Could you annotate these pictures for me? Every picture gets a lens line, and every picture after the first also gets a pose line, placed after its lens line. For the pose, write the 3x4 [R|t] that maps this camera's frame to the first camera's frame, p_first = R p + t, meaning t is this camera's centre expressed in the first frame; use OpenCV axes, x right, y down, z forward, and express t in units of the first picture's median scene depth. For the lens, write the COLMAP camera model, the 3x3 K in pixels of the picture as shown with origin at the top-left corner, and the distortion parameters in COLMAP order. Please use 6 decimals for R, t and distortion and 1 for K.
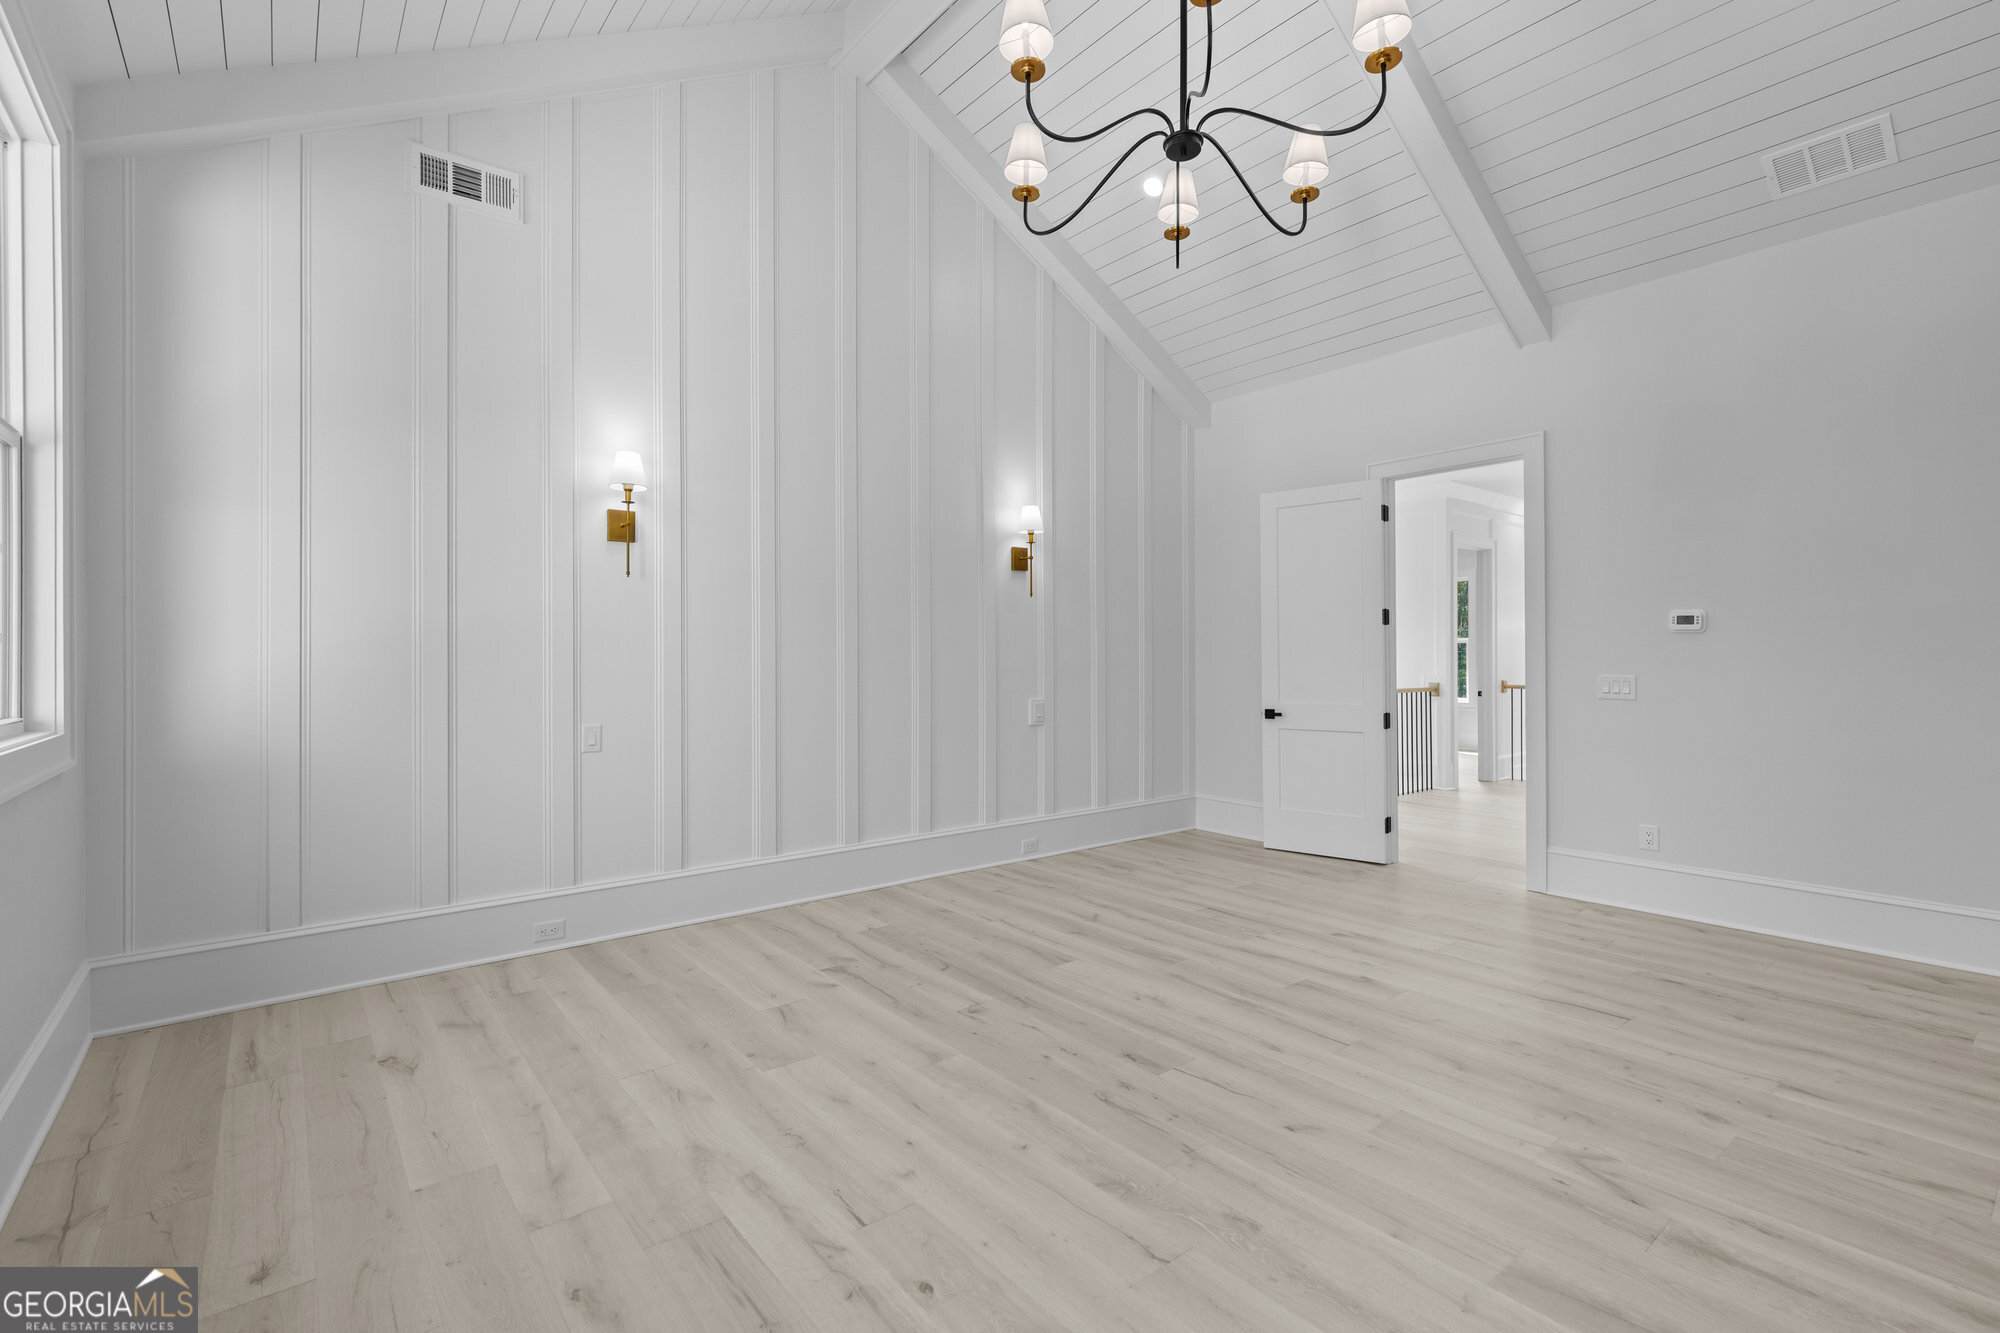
lens RADIAL K [[908.2, 0, 1004.4], [0, 908.2, 658.2], [0, 0, 1]] dist [0.009866, -0.001146]
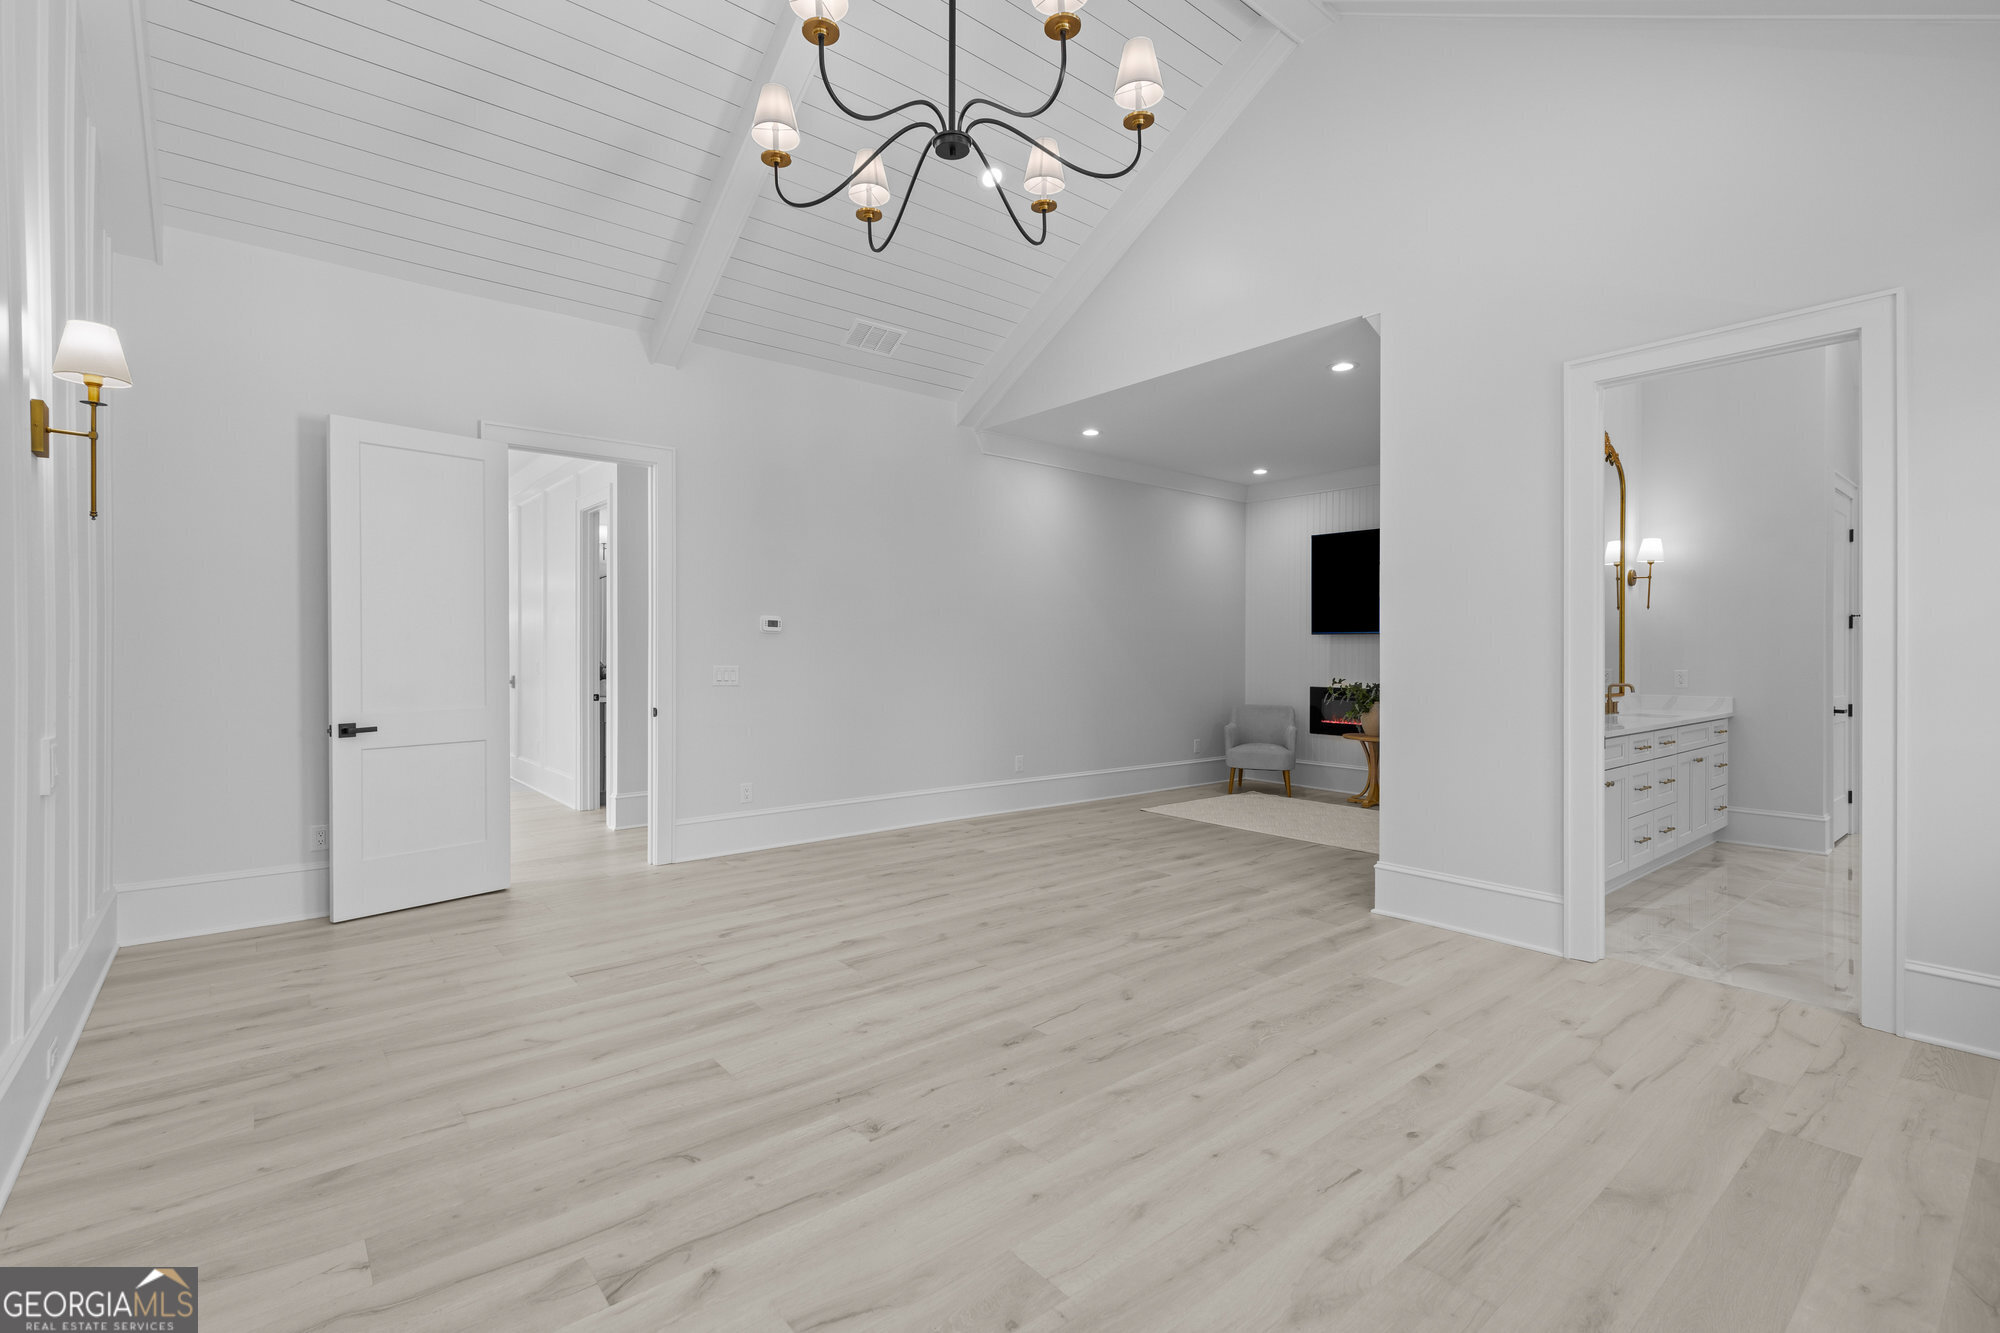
lens RADIAL K [[908.2, 0, 1005.5], [0, 908.2, 660.6], [0, 0, 1]] dist [0.009866, -0.001146]
pose [[-0.024016, -0.008162, 0.999678, -0.768986], [-0.001090, 0.999966, 0.008138, 0.001302], [-0.999711, -0.000894, -0.024024, 0.905731]]
